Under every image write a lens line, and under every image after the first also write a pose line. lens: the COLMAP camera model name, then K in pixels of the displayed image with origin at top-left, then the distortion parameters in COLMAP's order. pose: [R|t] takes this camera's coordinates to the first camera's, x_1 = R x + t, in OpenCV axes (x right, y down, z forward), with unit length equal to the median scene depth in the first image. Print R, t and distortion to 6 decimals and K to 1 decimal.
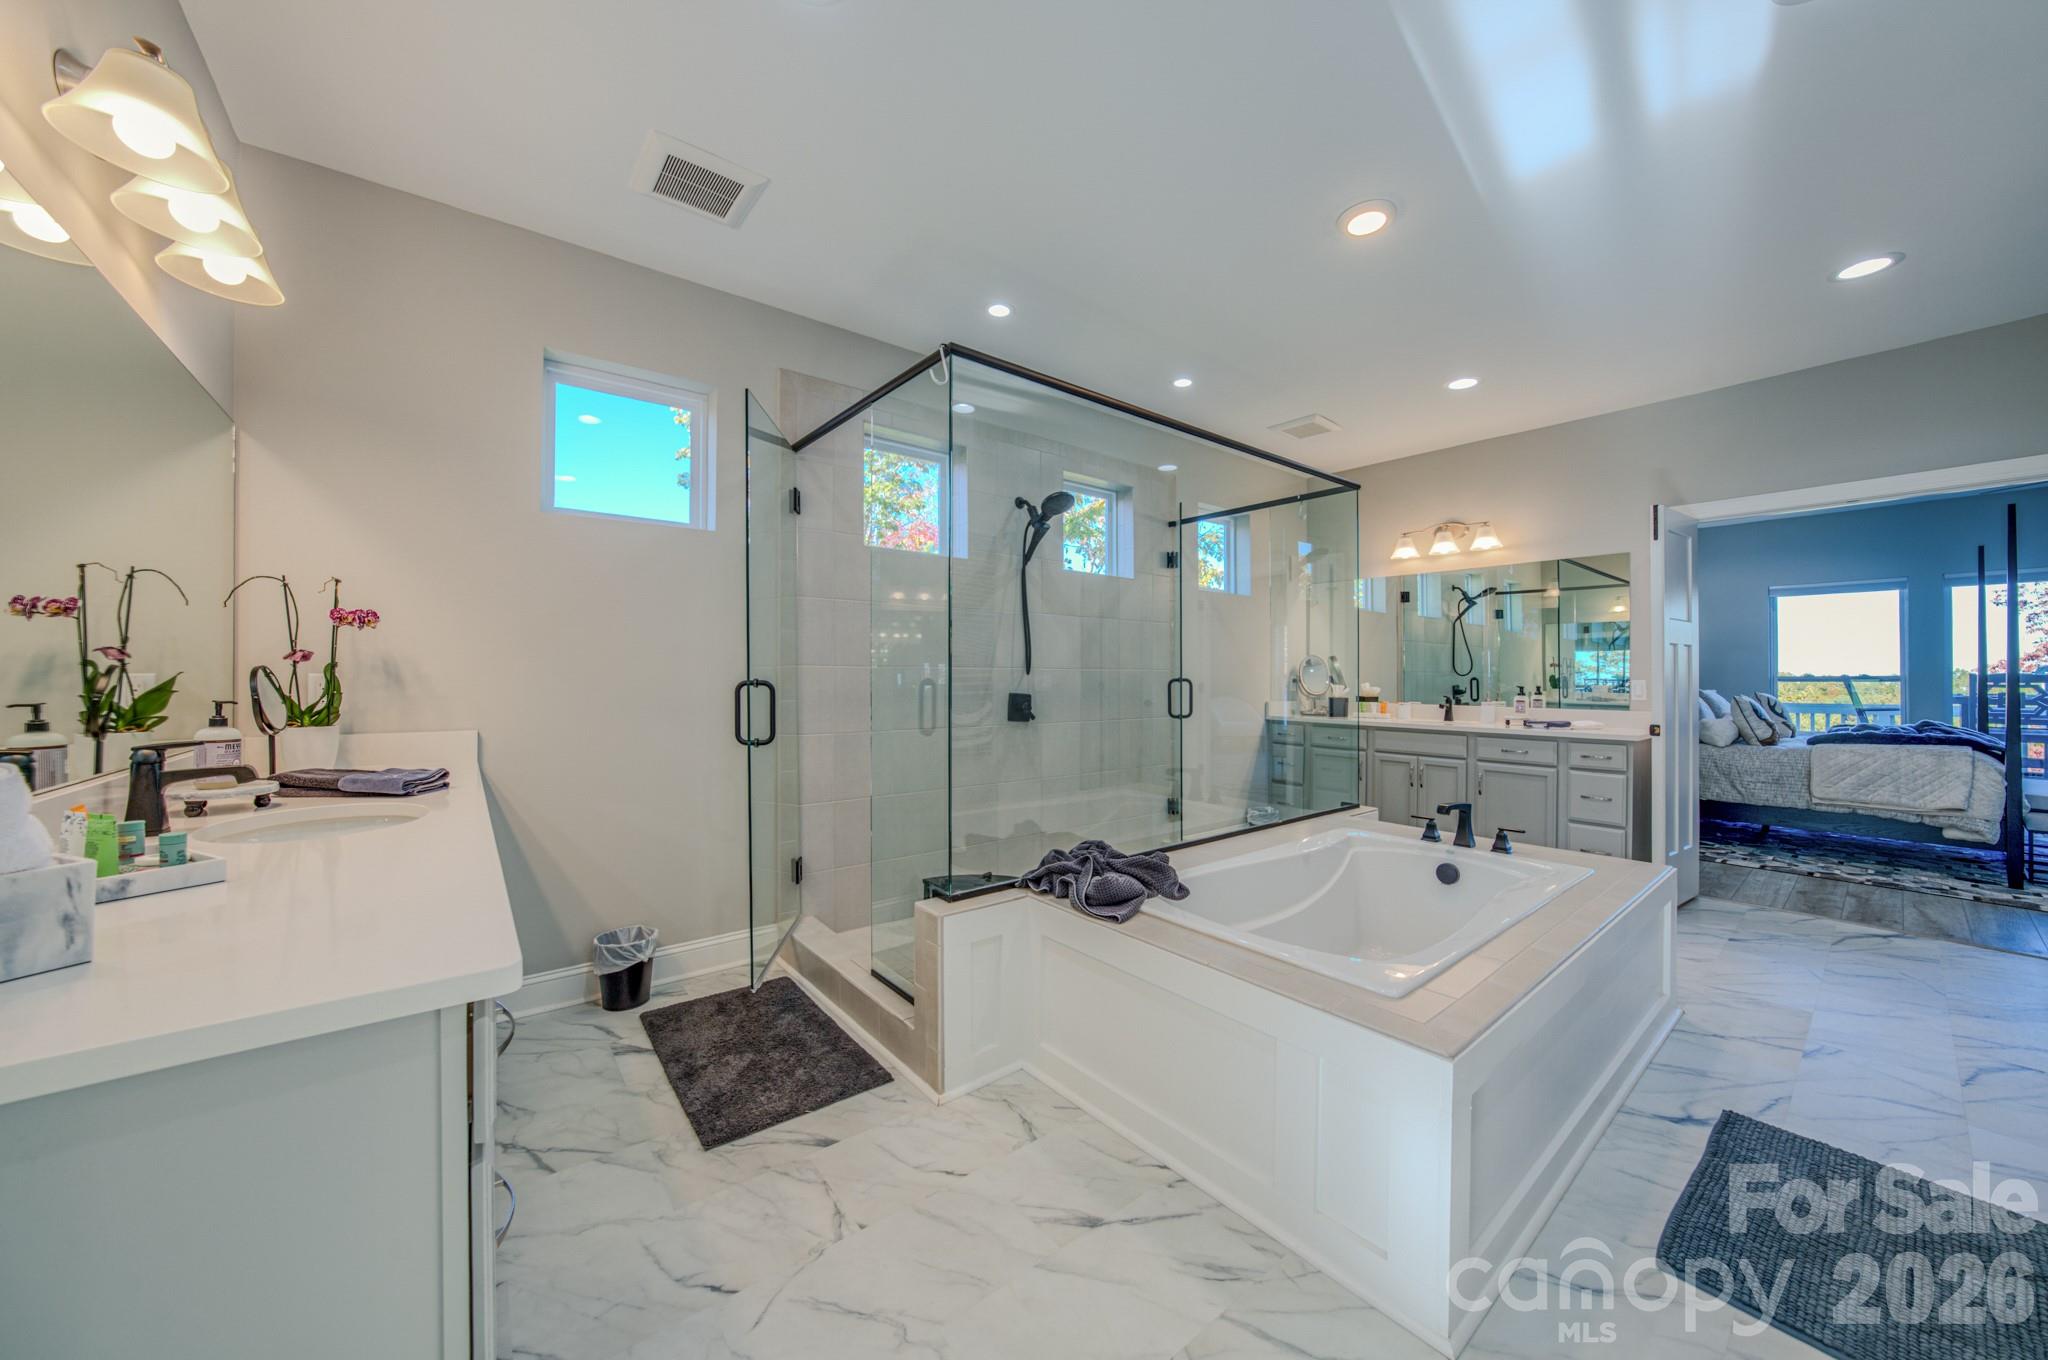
lens RADIAL K [[709.8, 0, 1024.9], [0, 709.8, 674.2], [0, 0, 1]] dist [-0.024244, 0.005774]
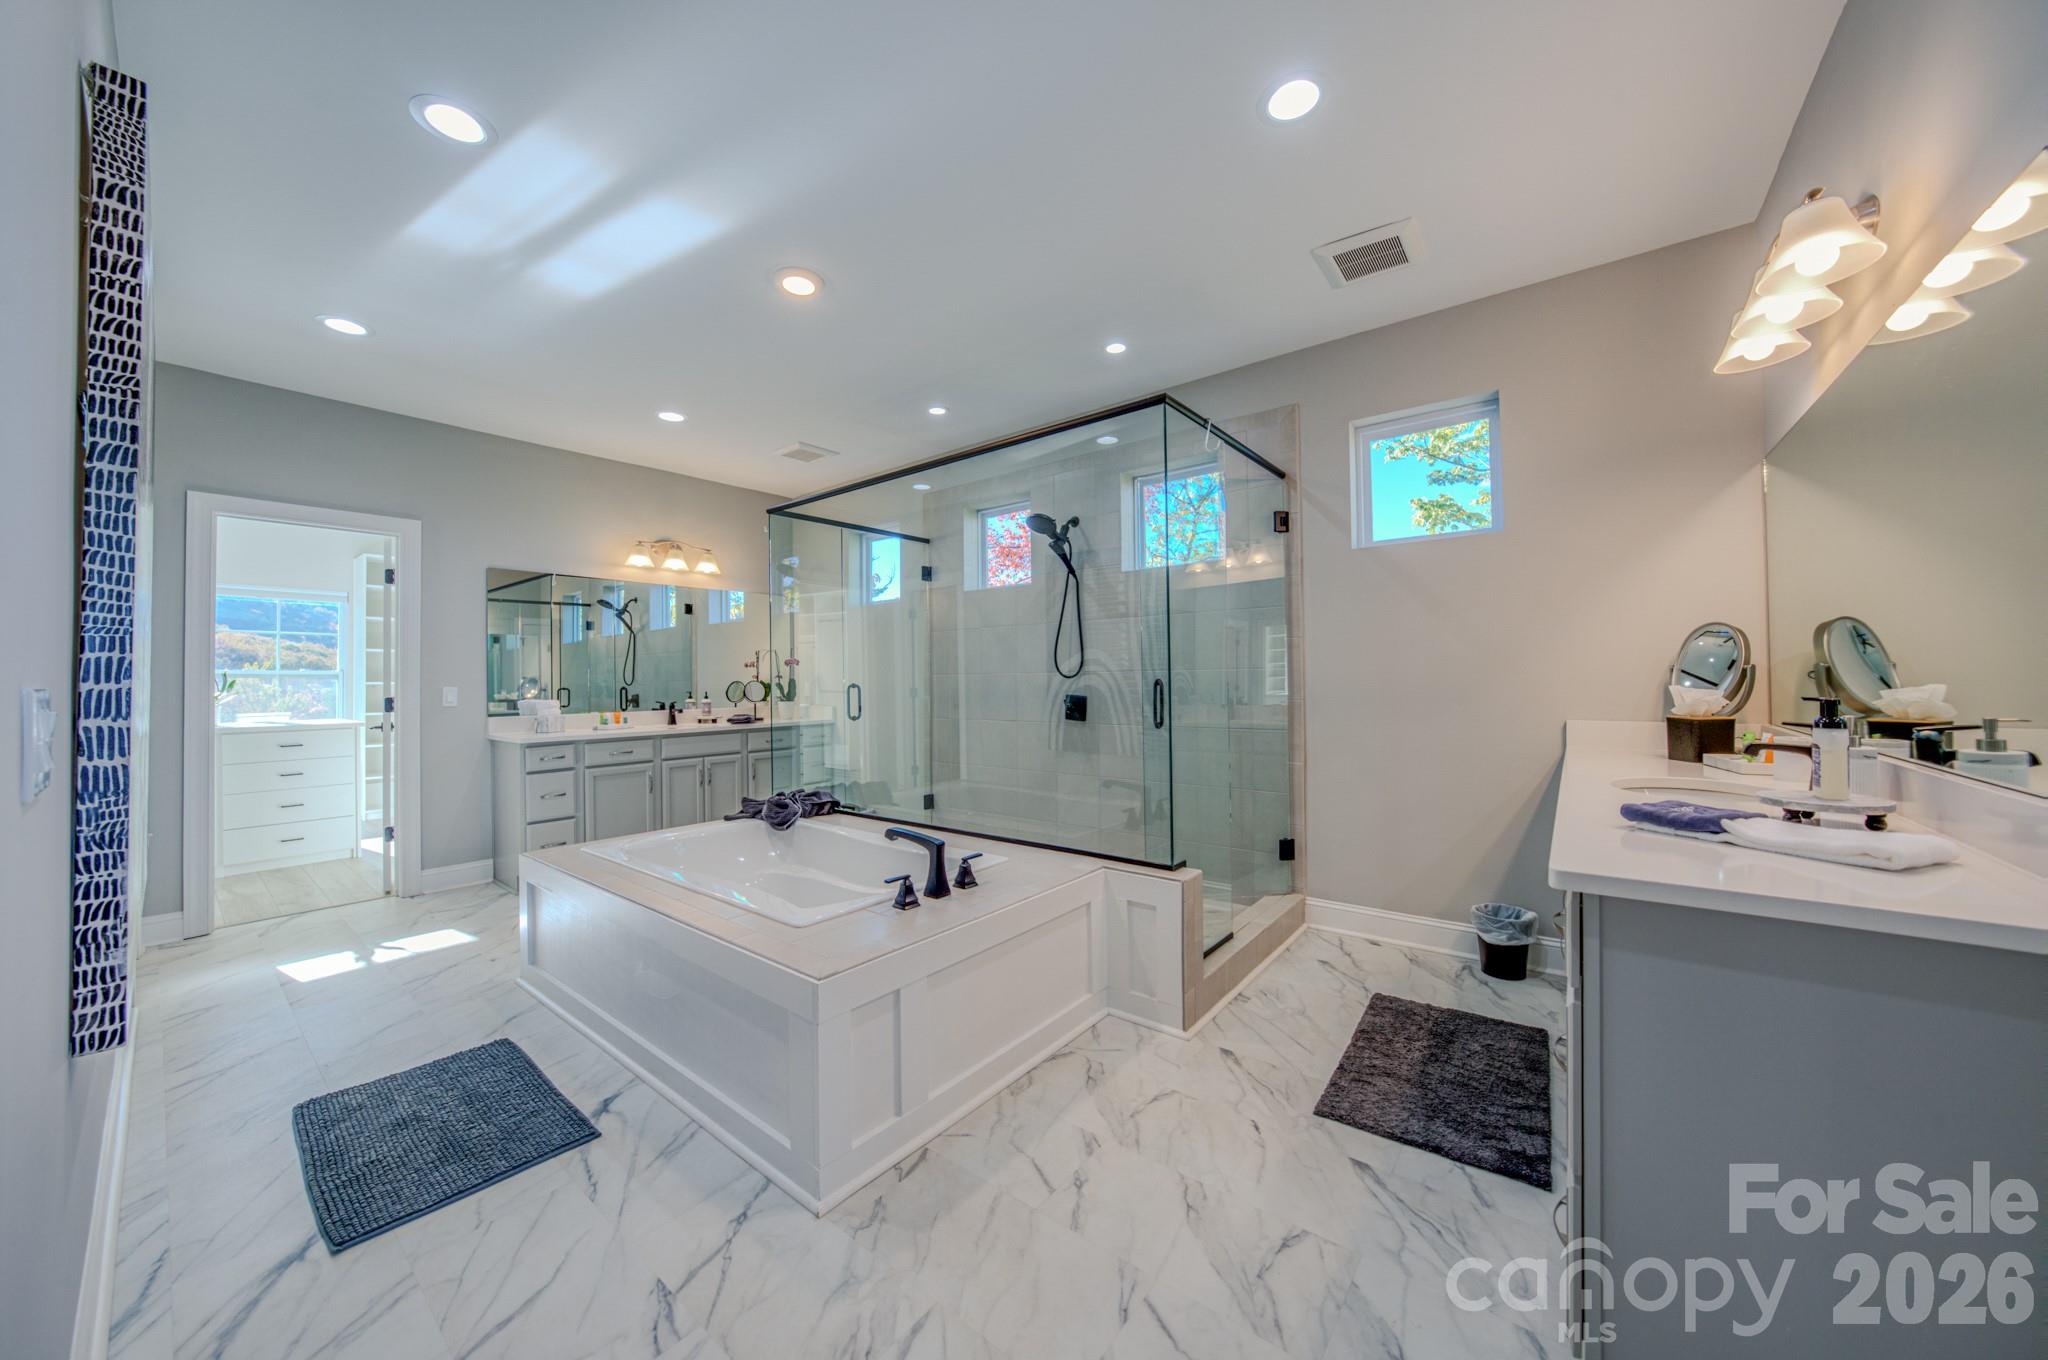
lens RADIAL K [[709.8, 0, 1024.9], [0, 709.8, 674.2], [0, 0, 1]] dist [-0.024244, 0.005774]
pose [[-0.211840, 0.010633, 0.977247, -0.606496], [0.008583, 0.999922, -0.009019, 0.003774], [-0.977267, 0.006477, -0.211915, 0.741649]]
